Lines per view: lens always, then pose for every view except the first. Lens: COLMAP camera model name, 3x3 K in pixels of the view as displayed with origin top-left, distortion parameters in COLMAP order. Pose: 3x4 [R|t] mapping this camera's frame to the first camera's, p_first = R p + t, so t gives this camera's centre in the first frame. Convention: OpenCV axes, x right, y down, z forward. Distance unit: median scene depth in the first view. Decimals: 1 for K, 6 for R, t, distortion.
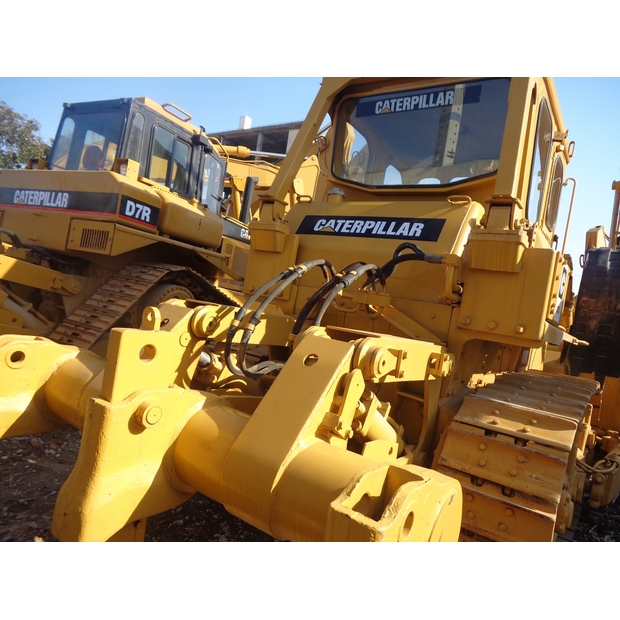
lens RADIAL K [[459.9, 0, 310.0], [0, 459.9, 310.0], [0, 0, 1]] dist [0.009293, -0.008630]
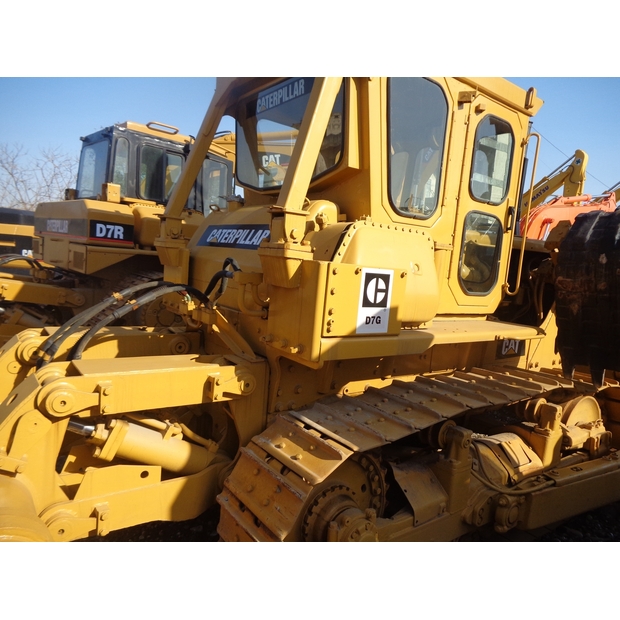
lens RADIAL K [[459.9, 0, 310.0], [0, 459.9, 310.0], [0, 0, 1]] dist [0.009293, -0.008630]
pose [[0.945936, -0.053296, -0.319945, 0.447416], [0.074945, 0.995629, 0.055727, -0.049606], [0.315577, -0.076692, 0.945796, 0.073928]]
